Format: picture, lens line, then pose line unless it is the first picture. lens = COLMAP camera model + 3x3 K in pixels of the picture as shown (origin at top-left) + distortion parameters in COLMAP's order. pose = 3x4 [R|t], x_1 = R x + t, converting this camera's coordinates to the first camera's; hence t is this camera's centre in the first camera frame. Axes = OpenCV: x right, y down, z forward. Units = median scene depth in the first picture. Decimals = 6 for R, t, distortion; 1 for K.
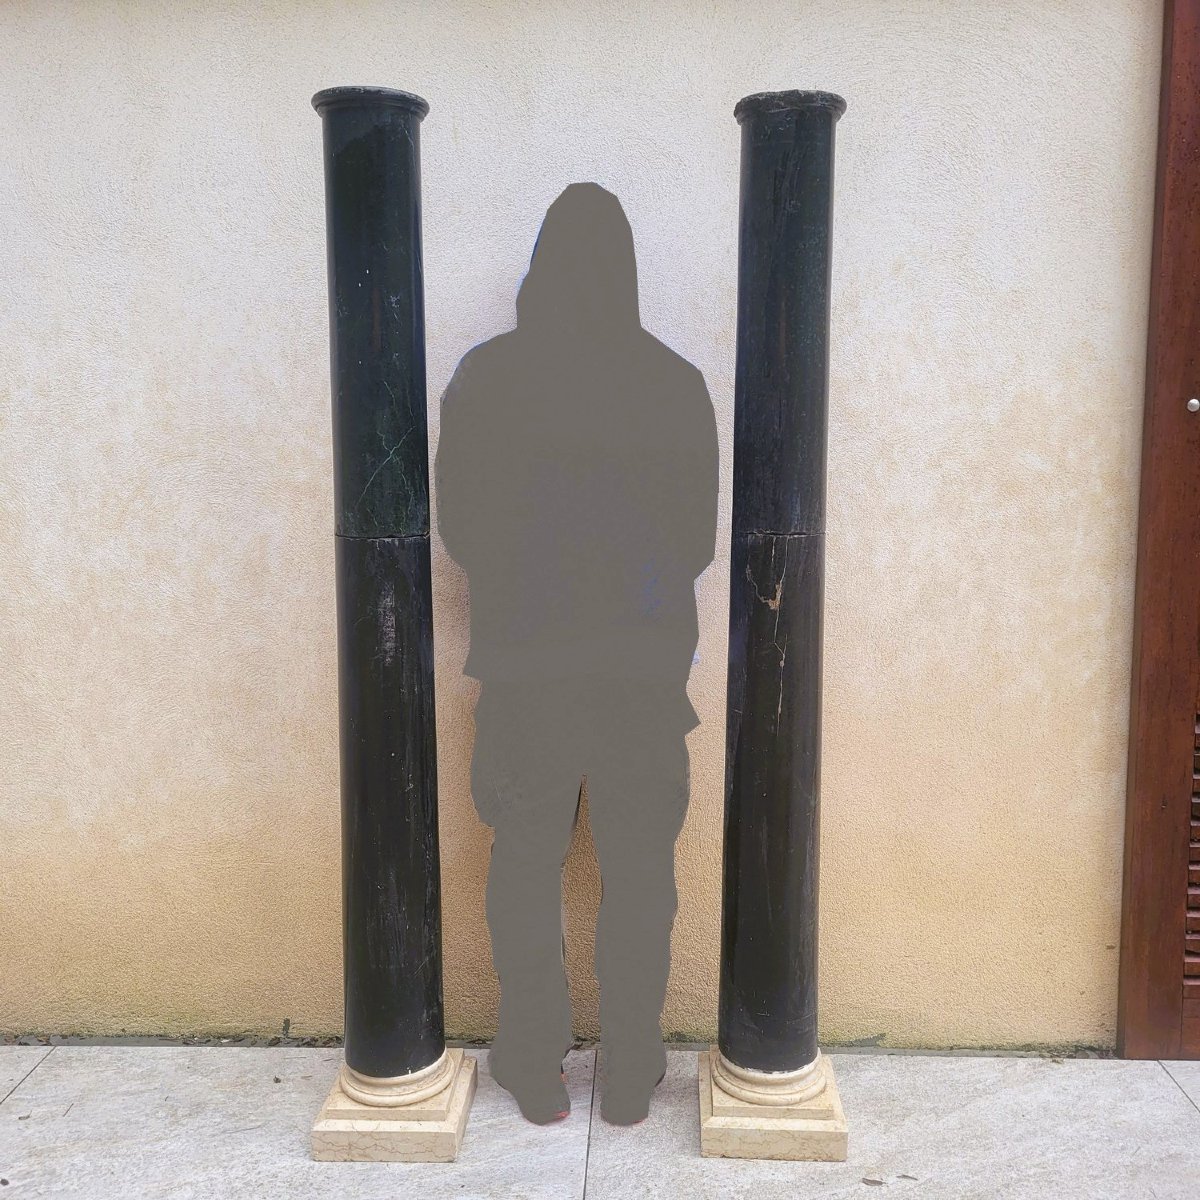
lens RADIAL K [[1210.5, 0, 605.2], [0, 1210.5, 619.5], [0, 0, 1]] dist [0.055814, 0.000000]
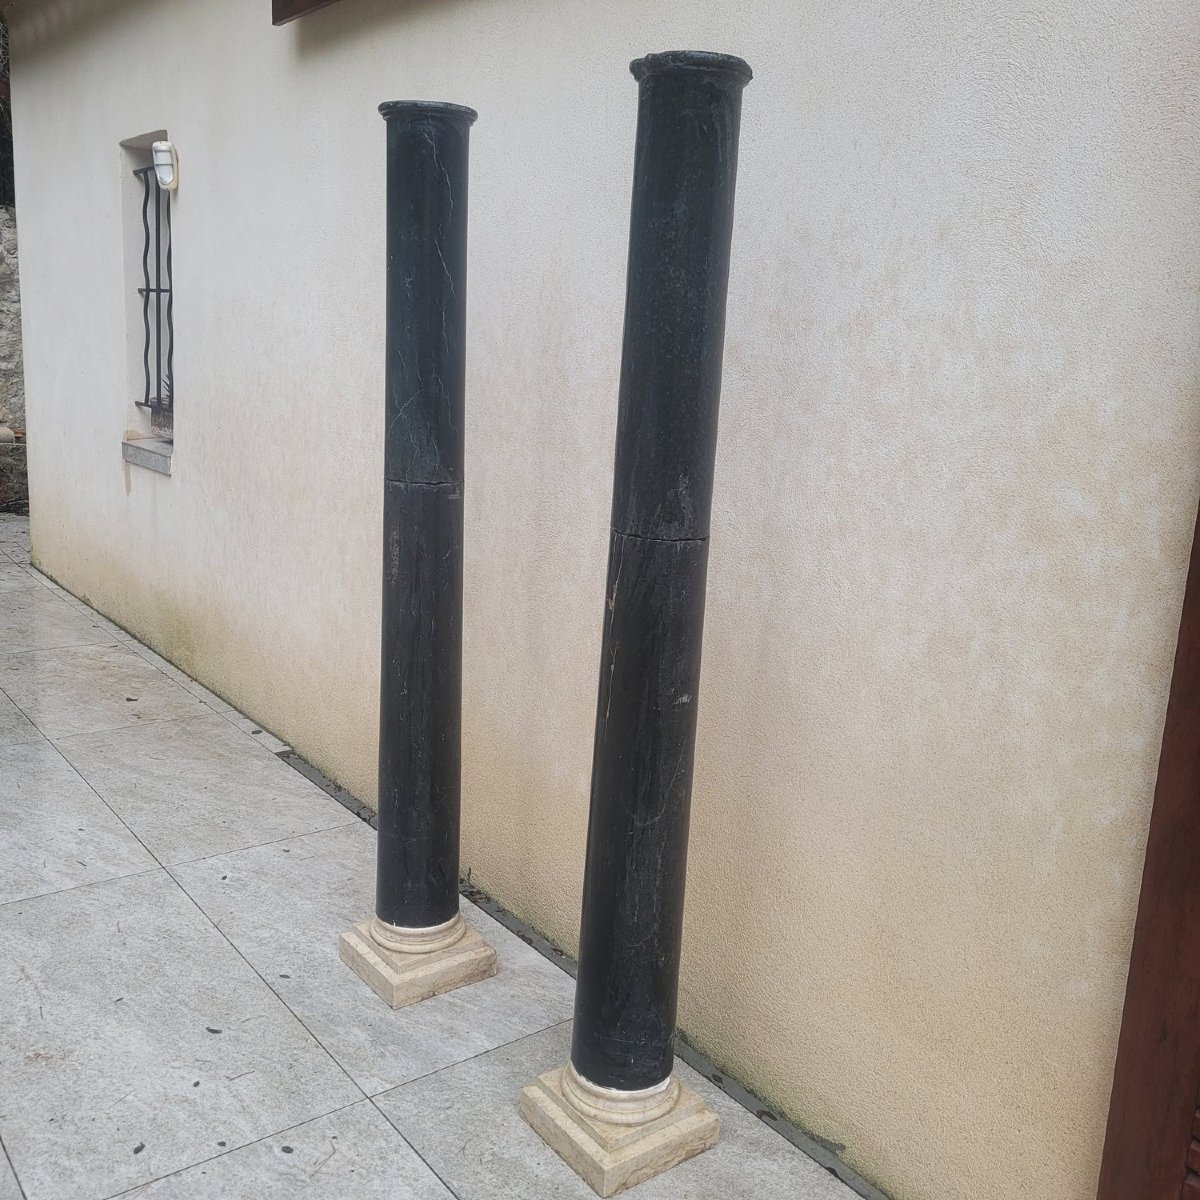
lens RADIAL K [[1210.5, 0, 595.9], [0, 1210.5, 596.3], [0, 0, 1]] dist [0.055814, 0.000000]
pose [[0.631087, 0.202154, -0.748908, 0.773963], [-0.169465, 0.978055, 0.121204, -0.121360], [0.756975, 0.050423, 0.651496, 0.340964]]
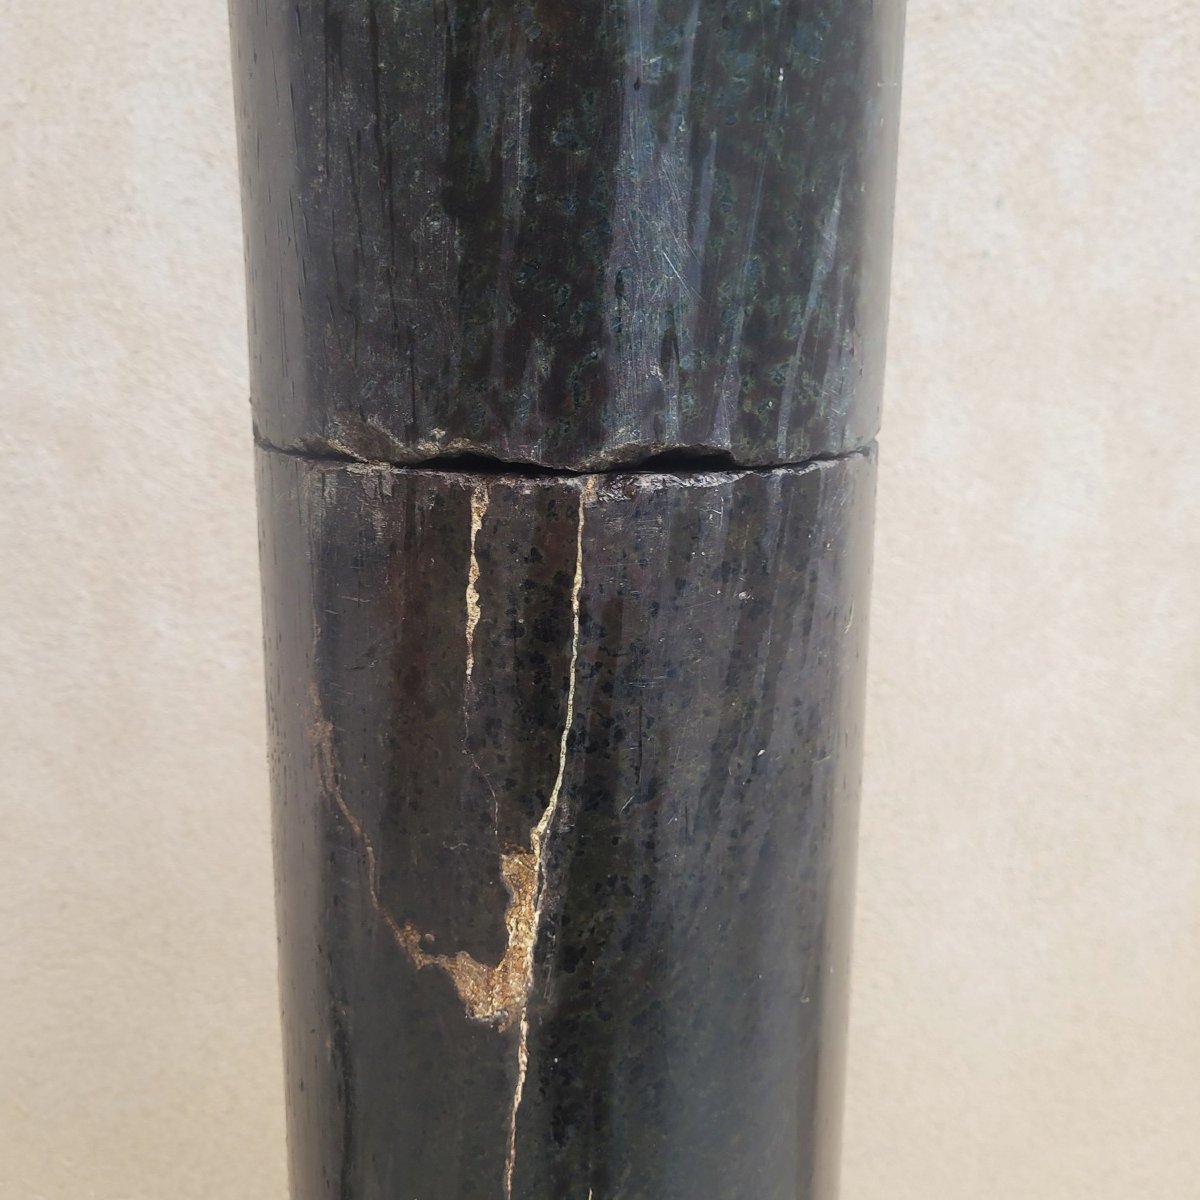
lens RADIAL K [[1210.5, 0, 599.7], [0, 1210.5, 597.5], [0, 0, 1]] dist [0.055814, 0.000000]
pose [[0.999898, 0.000111, 0.014263, 0.137242], [-0.001585, 0.994641, 0.103376, -0.063795], [-0.014175, -0.103388, 0.994540, 0.801686]]
